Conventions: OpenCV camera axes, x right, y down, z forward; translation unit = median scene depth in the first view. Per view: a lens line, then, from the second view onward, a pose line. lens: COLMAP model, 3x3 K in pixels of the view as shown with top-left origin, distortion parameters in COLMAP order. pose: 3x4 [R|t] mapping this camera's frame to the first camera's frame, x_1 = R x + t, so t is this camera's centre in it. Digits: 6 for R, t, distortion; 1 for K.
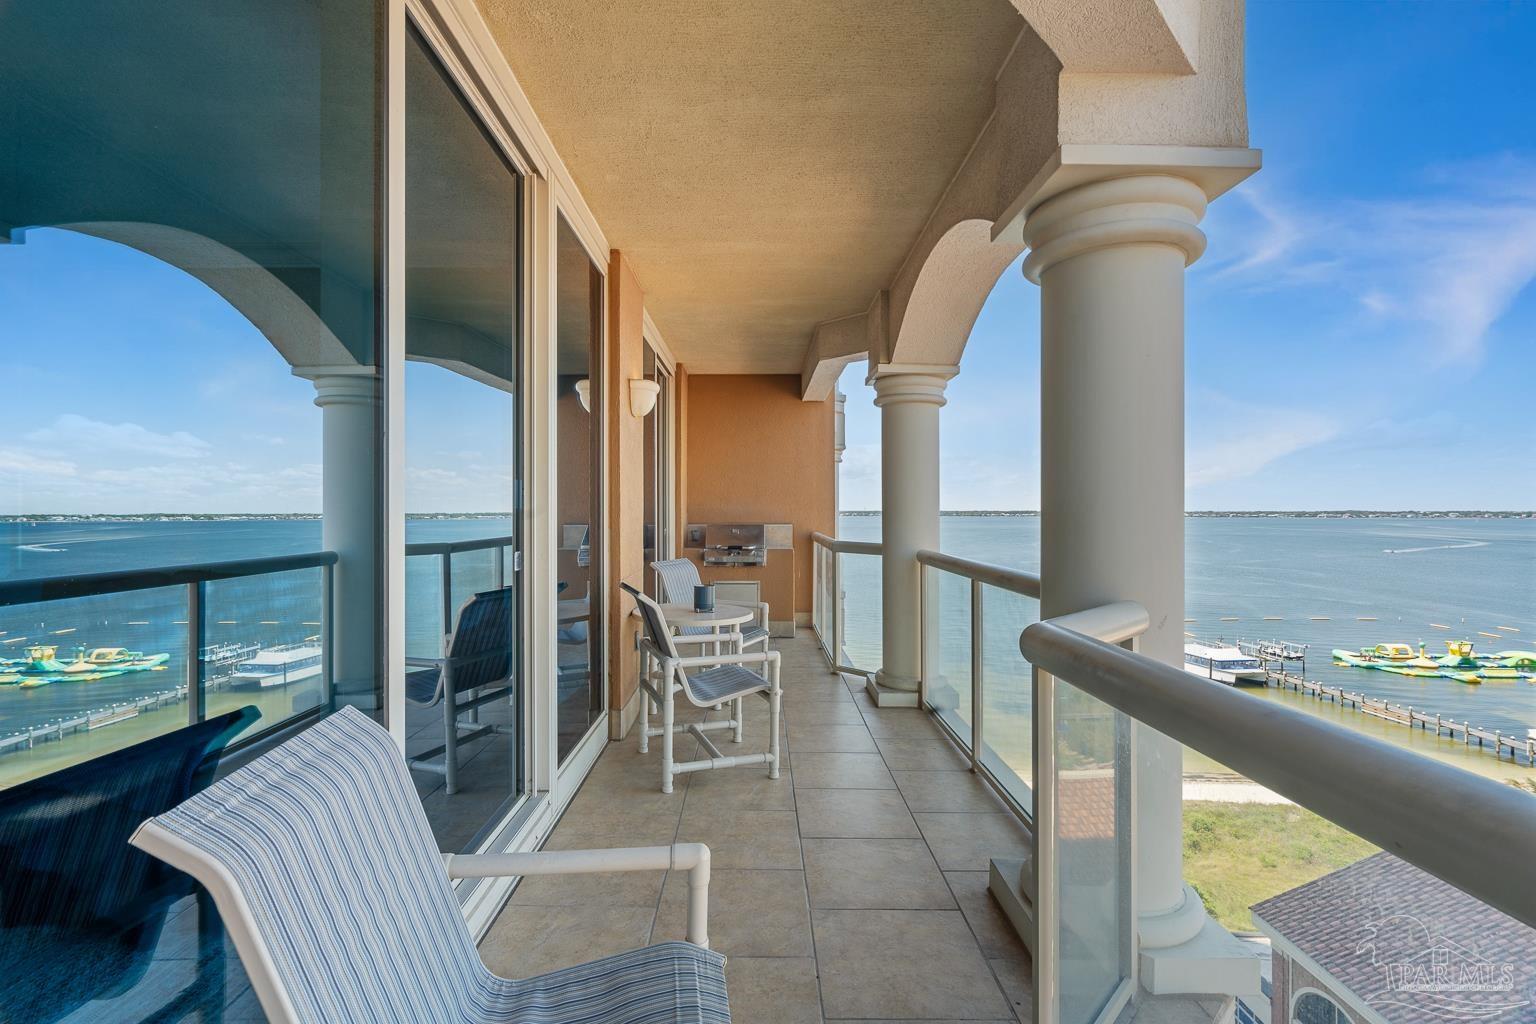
lens RADIAL K [[701.4, 0, 762.7], [0, 701.4, 511.5], [0, 0, 1]] dist [-0.005556, 0.000063]
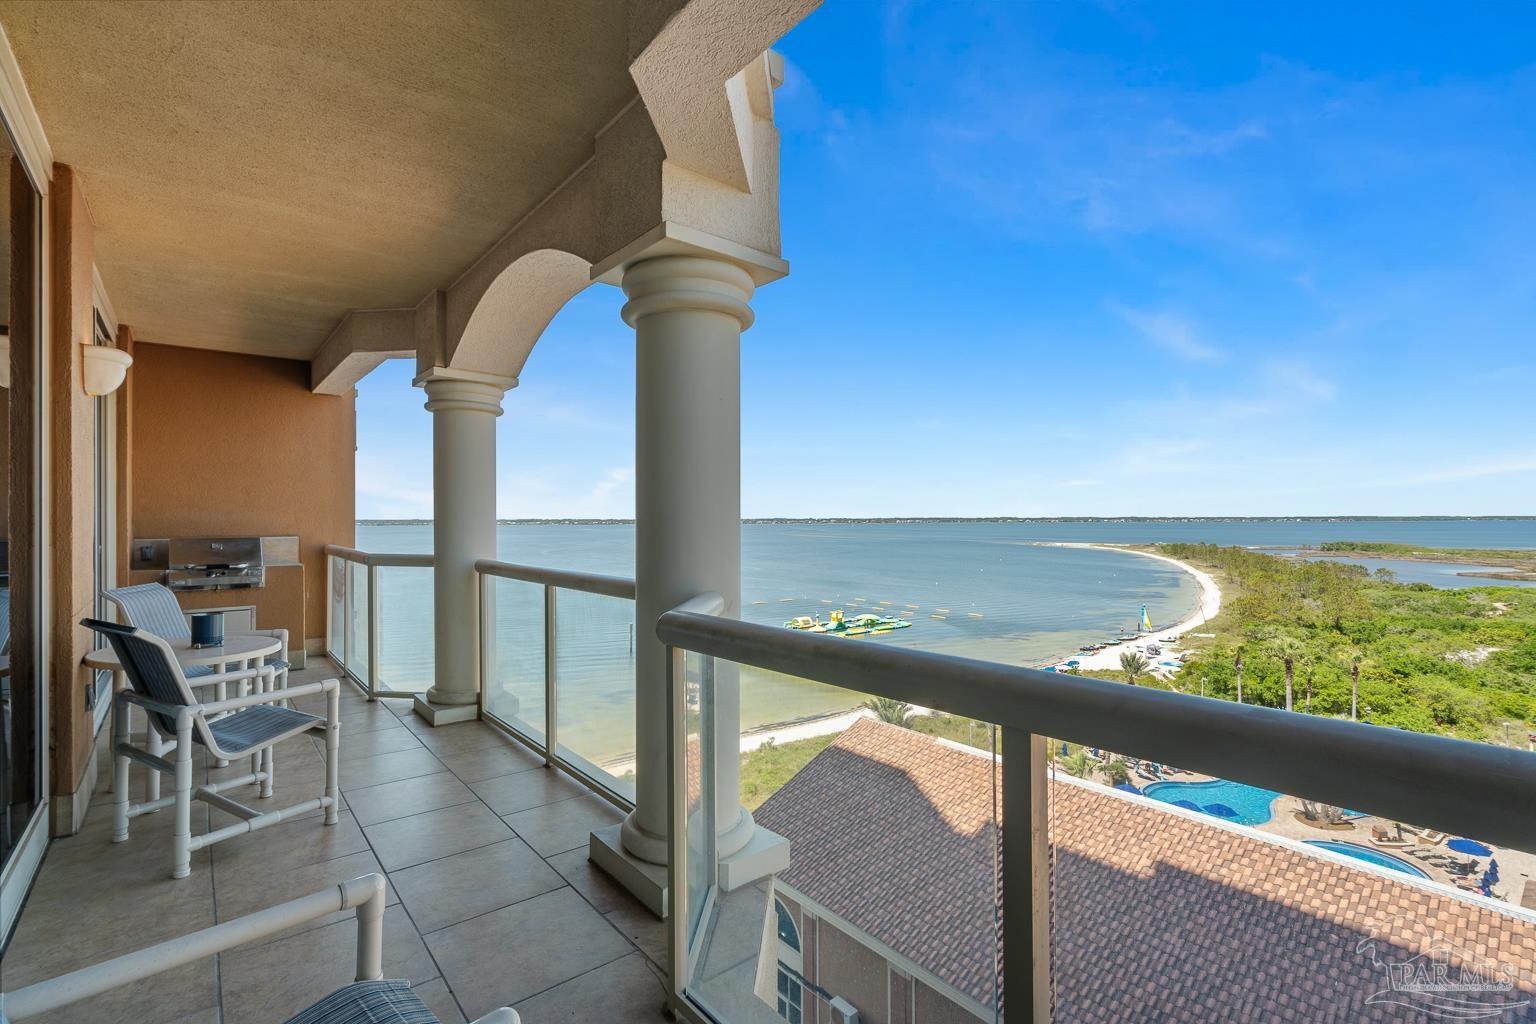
lens RADIAL K [[701.4, 0, 762.7], [0, 701.4, 511.5], [0, 0, 1]] dist [-0.005556, 0.000063]
pose [[0.771790, 0.004738, 0.635859, -0.107270], [0.003485, 0.999926, -0.011680, -0.000049], [-0.635867, 0.011230, 0.771717, -0.023264]]
